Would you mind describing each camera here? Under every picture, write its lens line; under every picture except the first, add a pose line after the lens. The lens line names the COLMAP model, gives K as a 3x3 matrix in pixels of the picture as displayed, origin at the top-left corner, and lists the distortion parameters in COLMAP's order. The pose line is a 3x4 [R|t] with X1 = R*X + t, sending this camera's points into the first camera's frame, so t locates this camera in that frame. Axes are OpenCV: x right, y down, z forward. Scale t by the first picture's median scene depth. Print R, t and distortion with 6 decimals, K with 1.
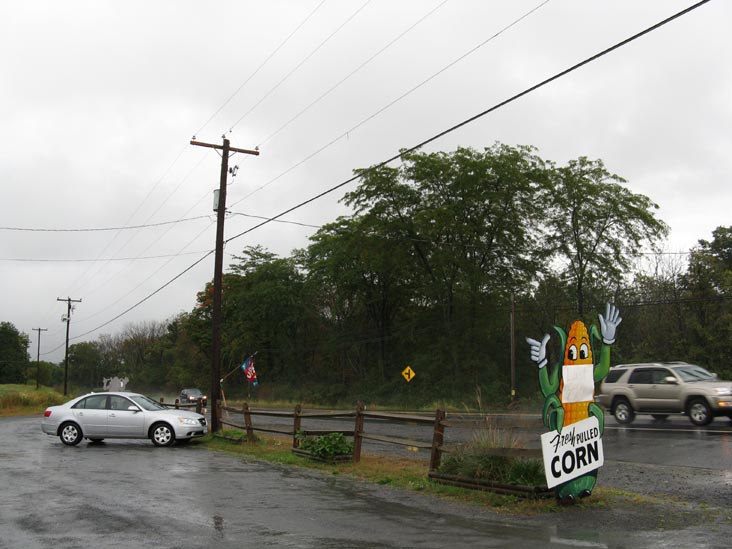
lens RADIAL K [[750.7, 0, 365.2], [0, 750.7, 275.4], [0, 0, 1]] dist [-0.149311, 0.000000]
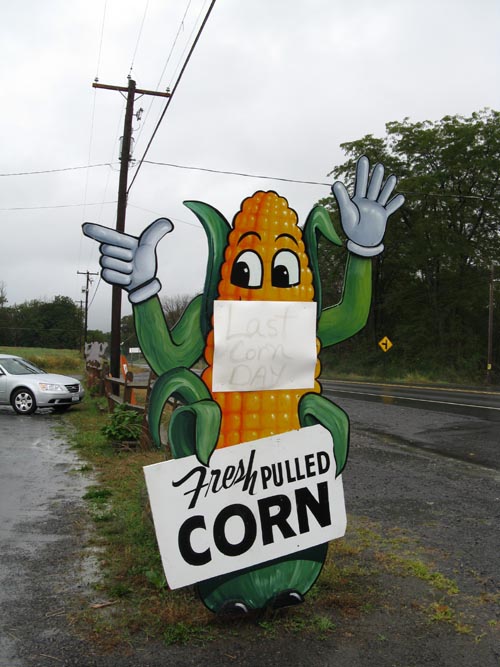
lens RADIAL K [[684.0, 0, 248.7], [0, 684.0, 338.8], [0, 0, 1]] dist [-0.149311, 0.000000]
pose [[0.982553, 0.022513, -0.184615, 0.335472], [0.000394, 0.992392, 0.123116, 0.091591], [0.185982, -0.121041, 0.975069, 0.601792]]
